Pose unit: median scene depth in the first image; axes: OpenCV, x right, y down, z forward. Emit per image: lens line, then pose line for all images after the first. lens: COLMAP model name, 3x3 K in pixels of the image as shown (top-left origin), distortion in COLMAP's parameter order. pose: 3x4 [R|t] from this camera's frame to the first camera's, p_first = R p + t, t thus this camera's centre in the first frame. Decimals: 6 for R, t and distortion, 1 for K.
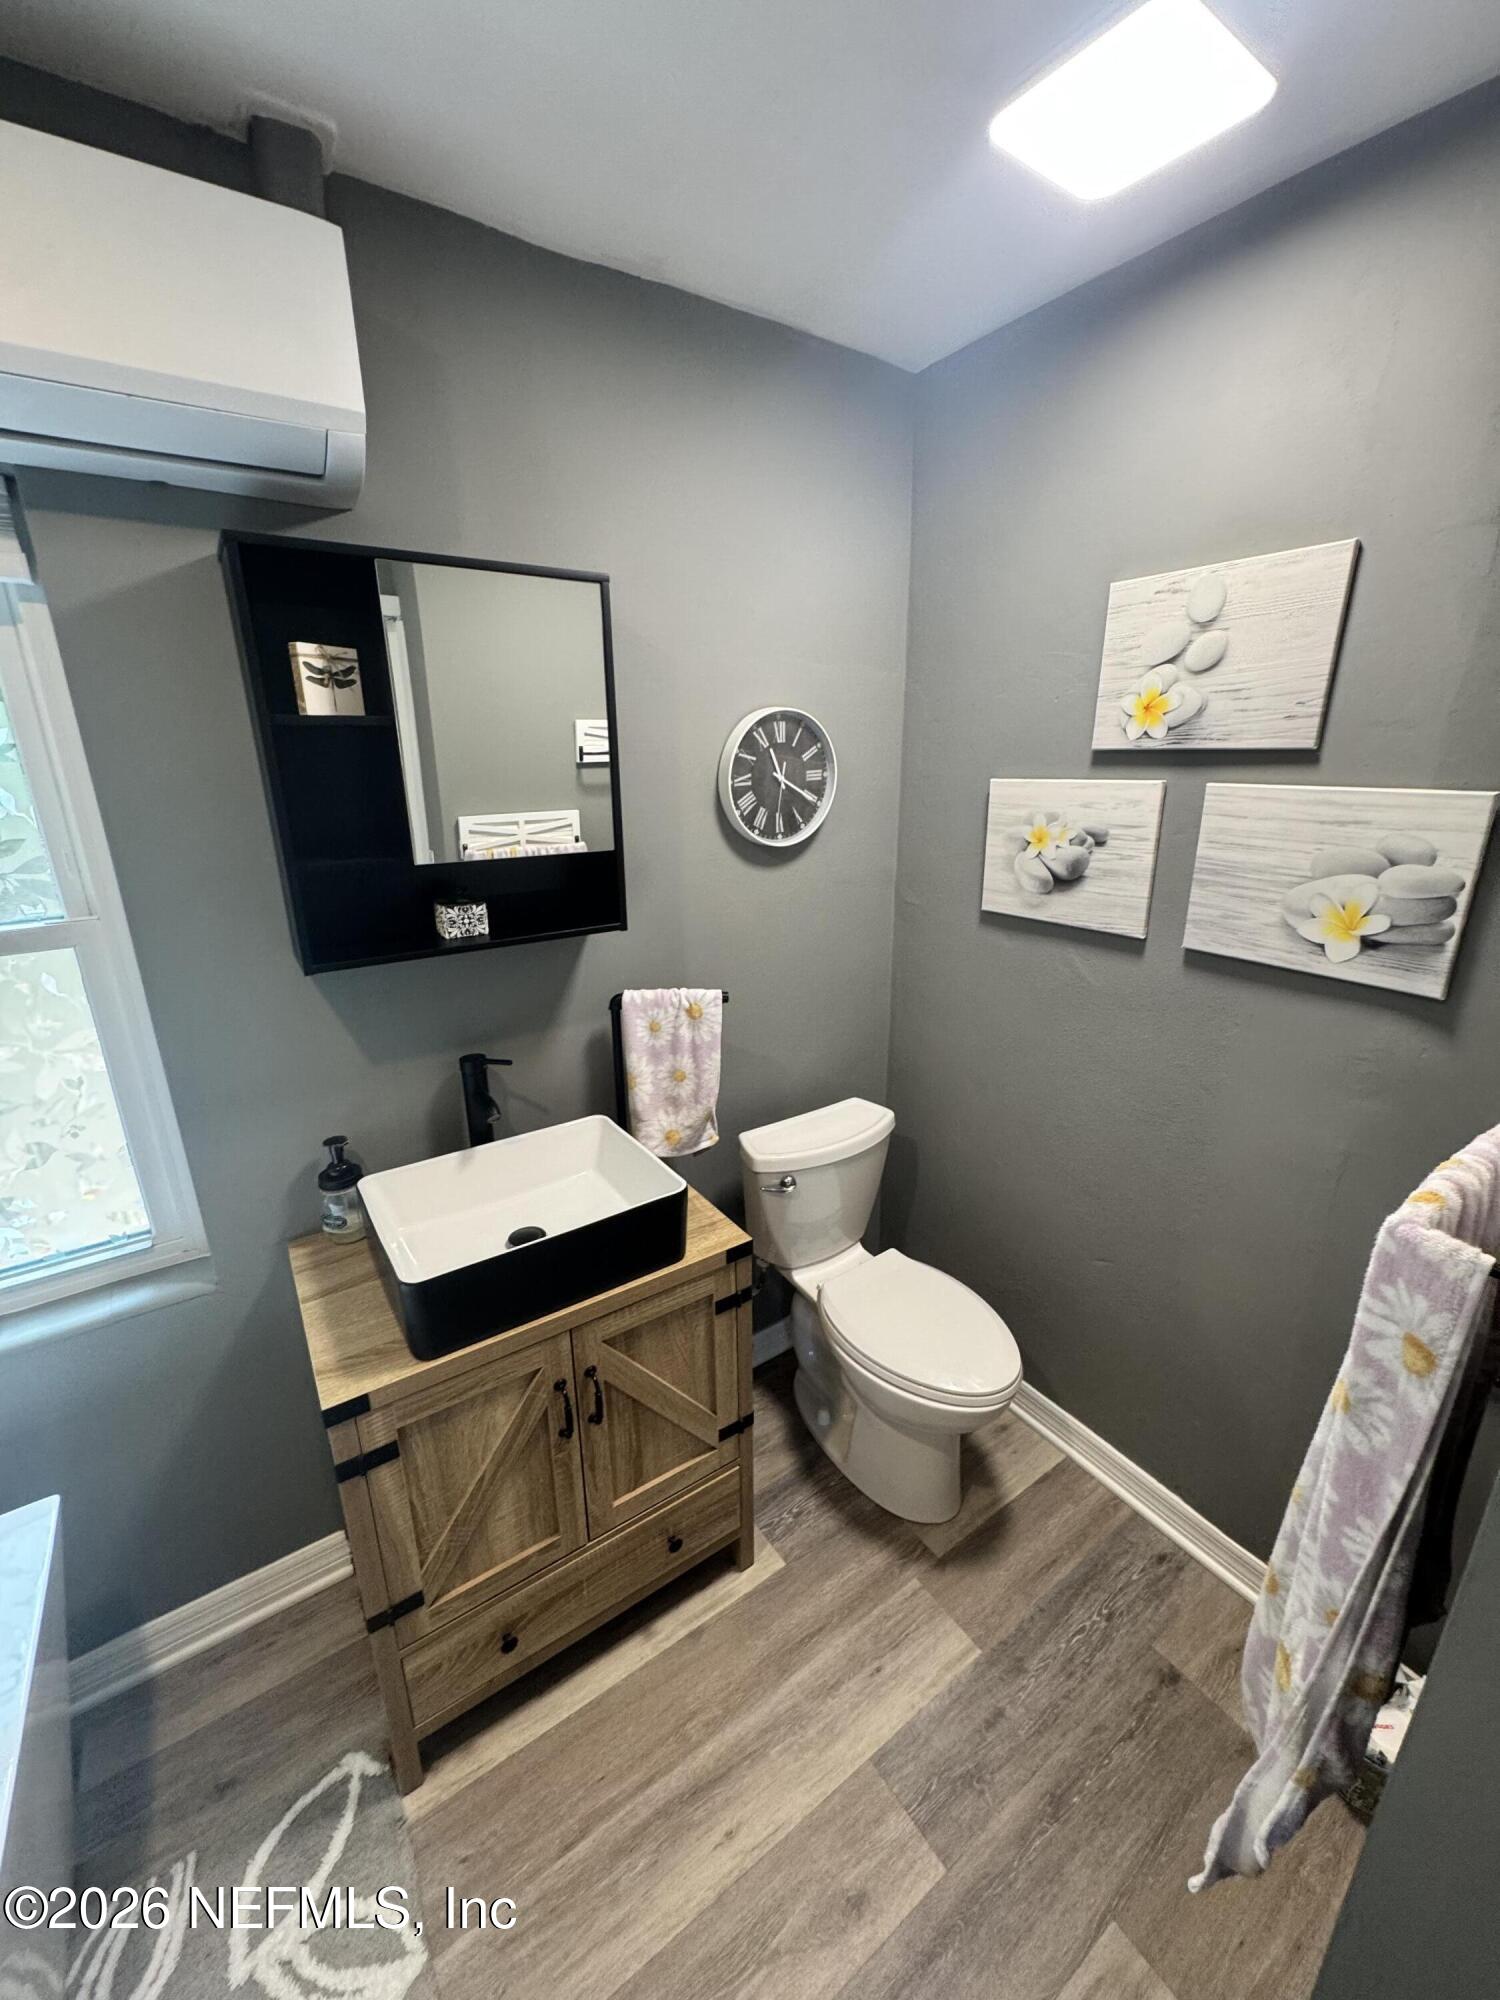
lens RADIAL K [[796.1, 0, 750.0], [0, 796.1, 1000.0], [0, 0, 1]] dist [-0.009461, 0.000294]
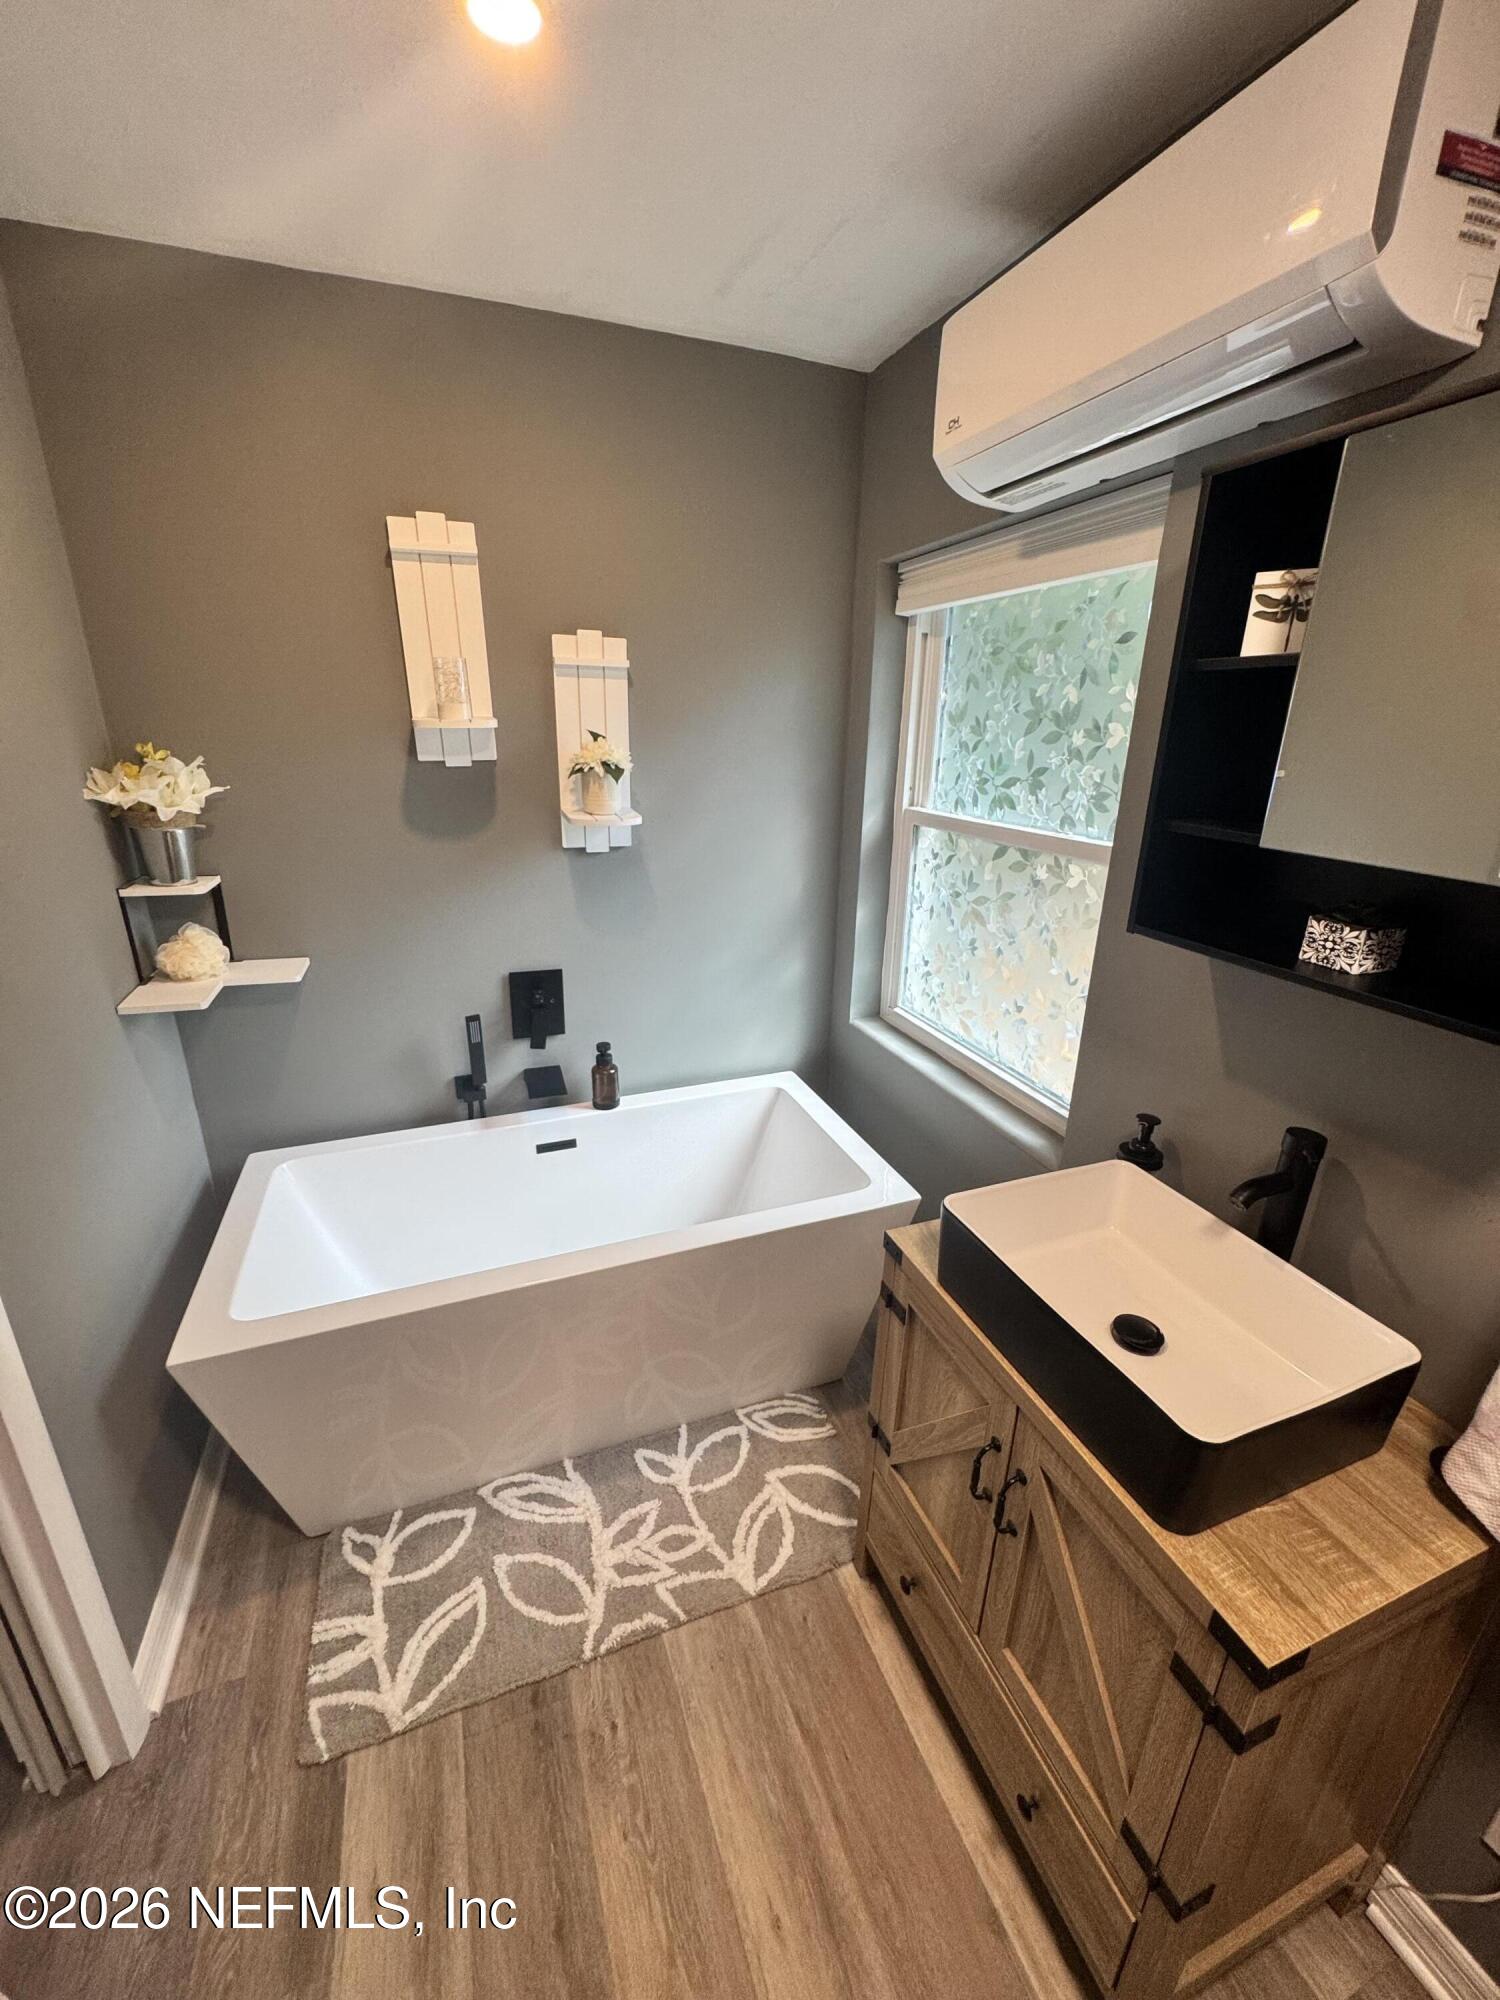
lens RADIAL K [[799.4, 0, 753.4], [0, 799.4, 998.9], [0, 0, 1]] dist [-0.003032, -0.000210]
pose [[-0.231229, 0.324673, -0.917126, 0.449679], [-0.306205, 0.870480, 0.385361, -0.184783], [0.923456, 0.369936, -0.101864, 0.655739]]
